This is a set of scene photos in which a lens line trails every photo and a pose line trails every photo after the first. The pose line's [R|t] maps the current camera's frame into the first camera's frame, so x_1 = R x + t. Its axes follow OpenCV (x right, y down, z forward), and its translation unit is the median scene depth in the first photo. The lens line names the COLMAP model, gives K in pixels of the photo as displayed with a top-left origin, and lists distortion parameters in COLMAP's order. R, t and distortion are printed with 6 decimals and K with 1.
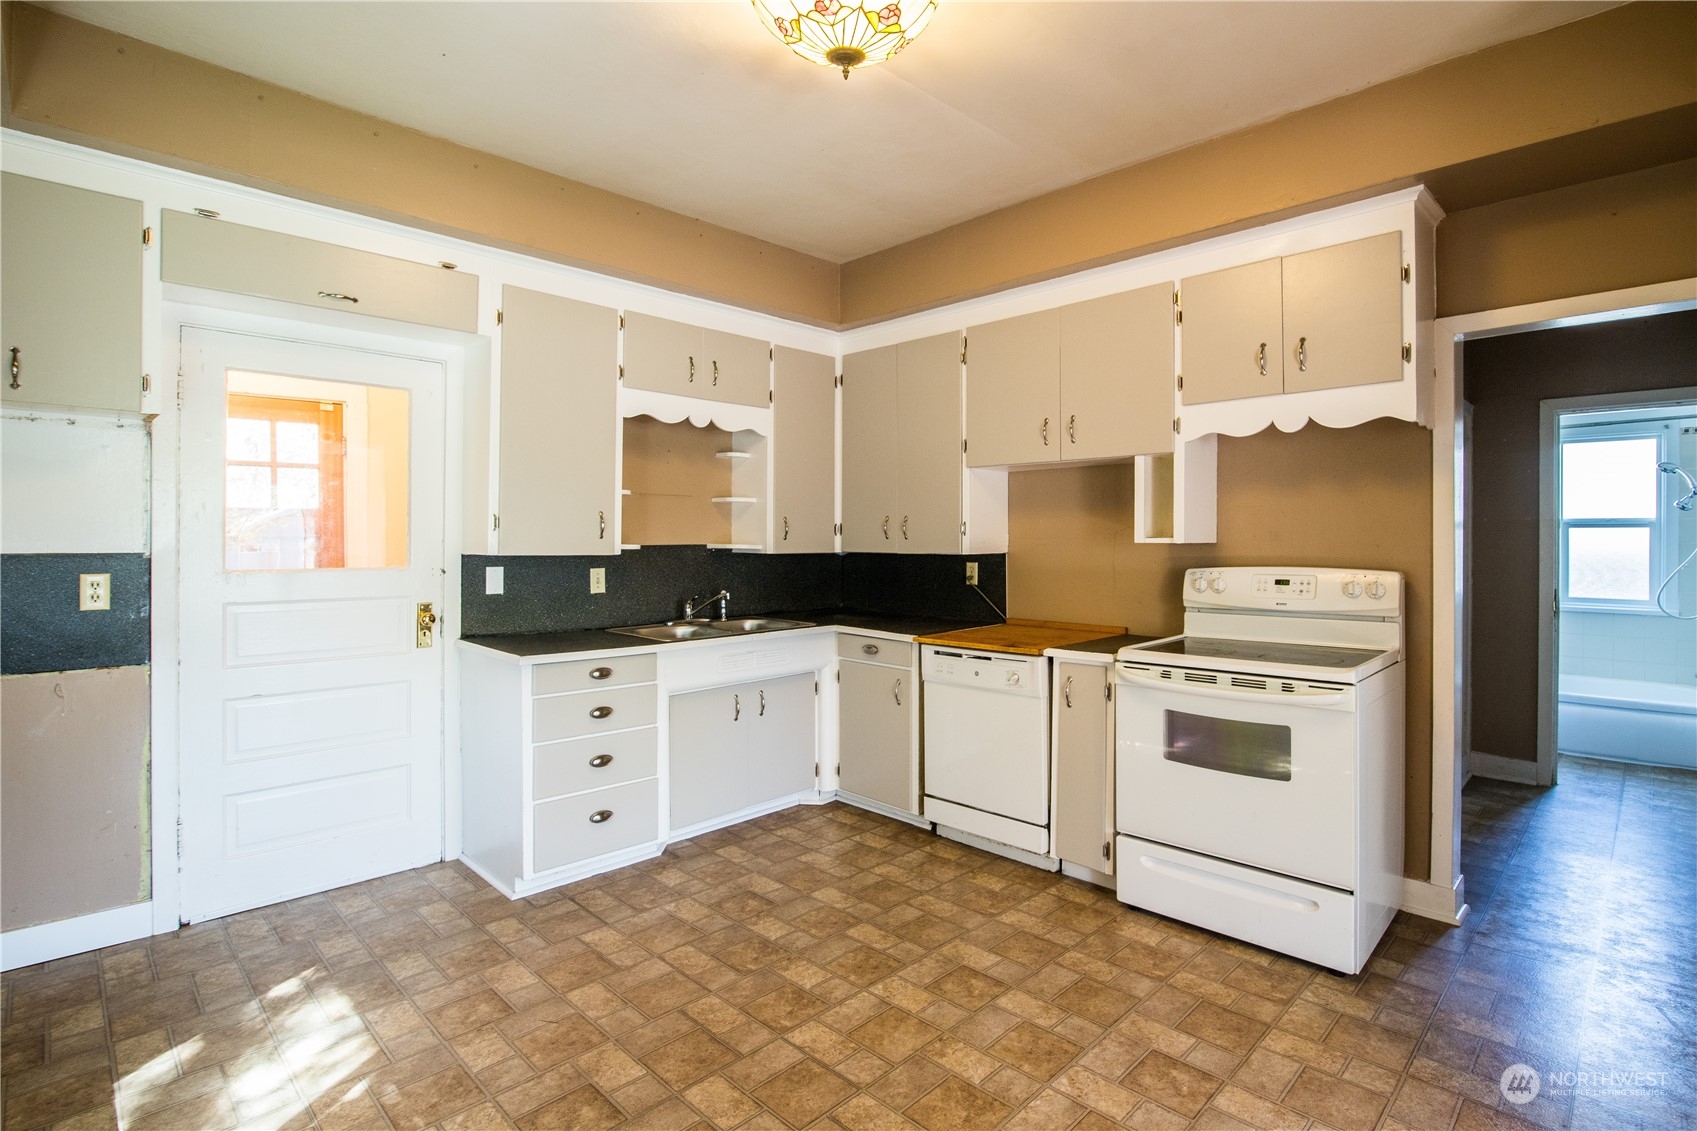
lens RADIAL K [[816.5, 0, 887.1], [0, 816.5, 539.1], [0, 0, 1]] dist [-0.017820, 0.000074]
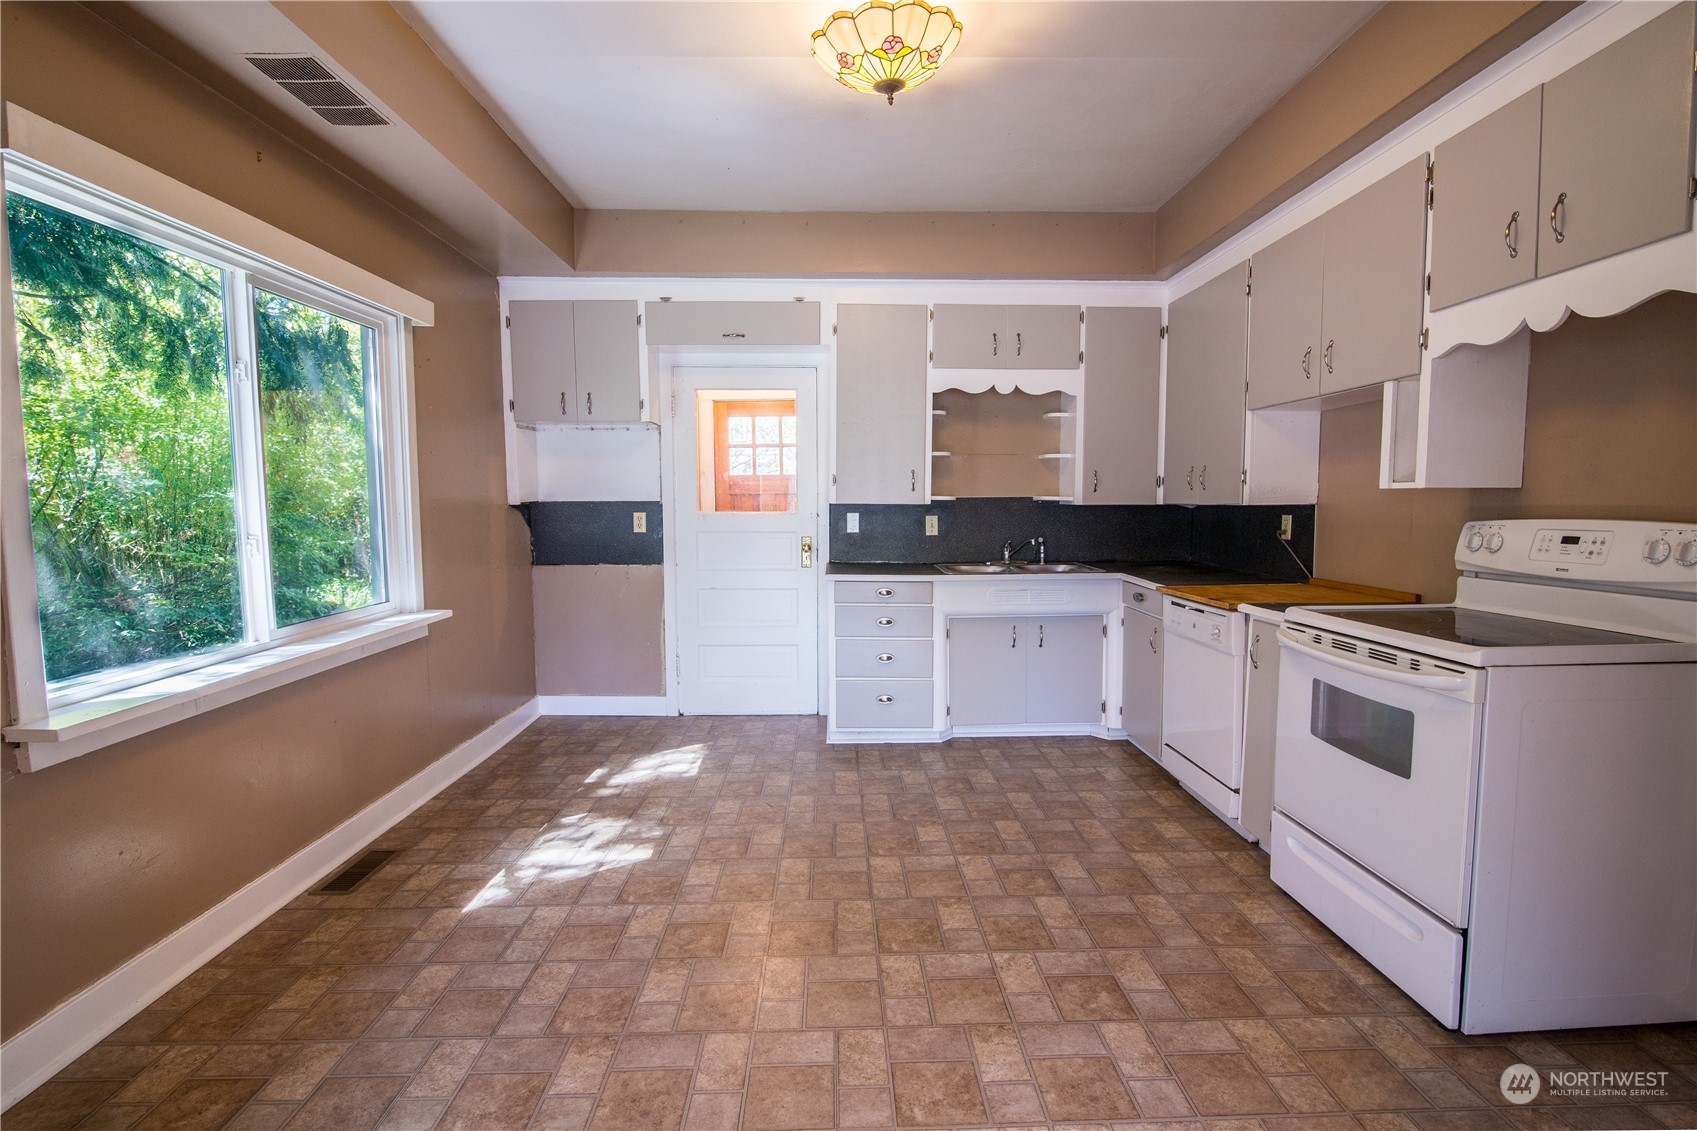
lens RADIAL K [[786.4, 0, 848.5], [0, 786.4, 565.5], [0, 0, 1]] dist [-0.018351, 0.000458]
pose [[0.709540, 0.054630, -0.702544, 0.488253], [0.003361, 0.996717, 0.080899, 0.016610], [0.704657, -0.059763, 0.707027, 0.055421]]
